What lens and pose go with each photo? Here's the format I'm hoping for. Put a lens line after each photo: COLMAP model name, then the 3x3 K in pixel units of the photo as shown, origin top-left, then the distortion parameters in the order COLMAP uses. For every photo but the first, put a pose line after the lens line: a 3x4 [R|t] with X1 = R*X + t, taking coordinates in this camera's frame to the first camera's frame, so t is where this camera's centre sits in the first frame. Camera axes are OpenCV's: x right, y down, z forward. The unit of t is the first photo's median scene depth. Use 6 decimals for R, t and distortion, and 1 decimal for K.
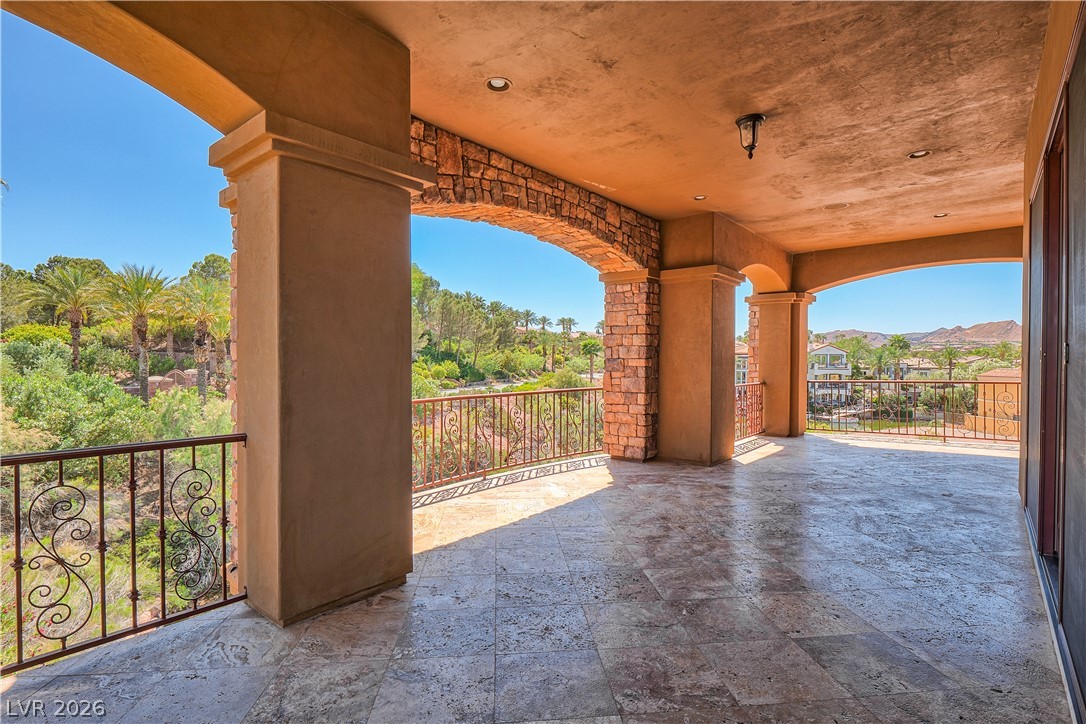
lens RADIAL K [[536.5, 0, 558.0], [0, 536.5, 359.4], [0, 0, 1]] dist [-0.009118, -0.002519]
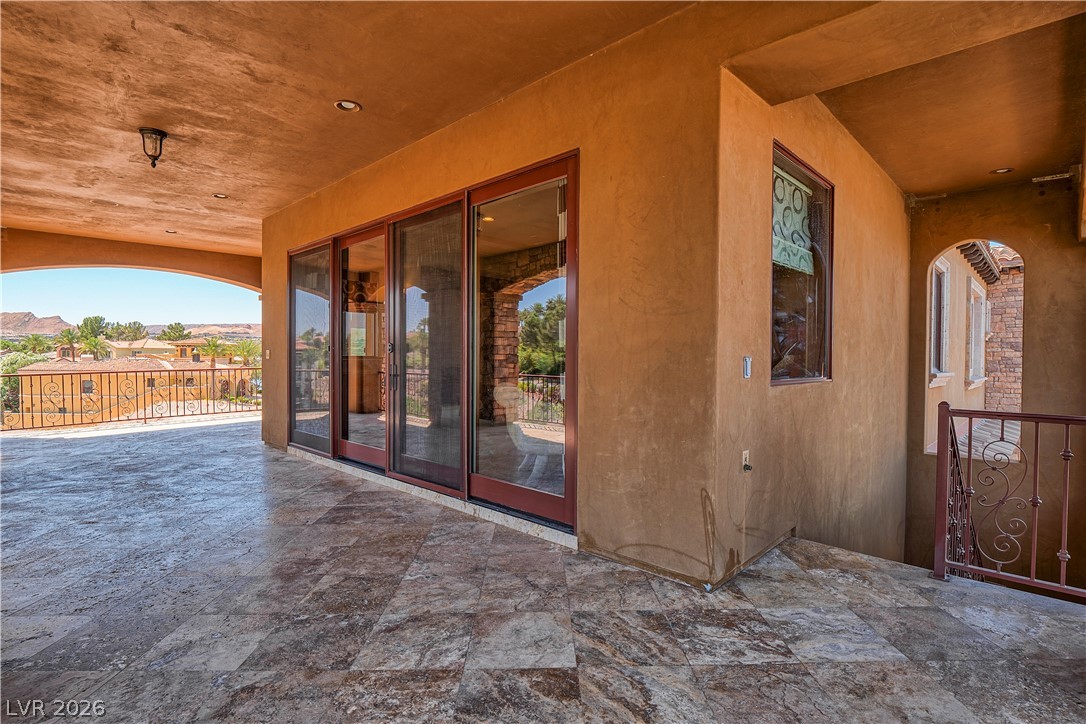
lens RADIAL K [[536.5, 0, 541.6], [0, 536.5, 359.0], [0, 0, 1]] dist [-0.009118, -0.002519]
pose [[0.071789, -0.006284, 0.997400, -0.208388], [-0.004465, 0.999968, 0.006621, 0.002530], [-0.997410, -0.004929, 0.071759, 0.037709]]
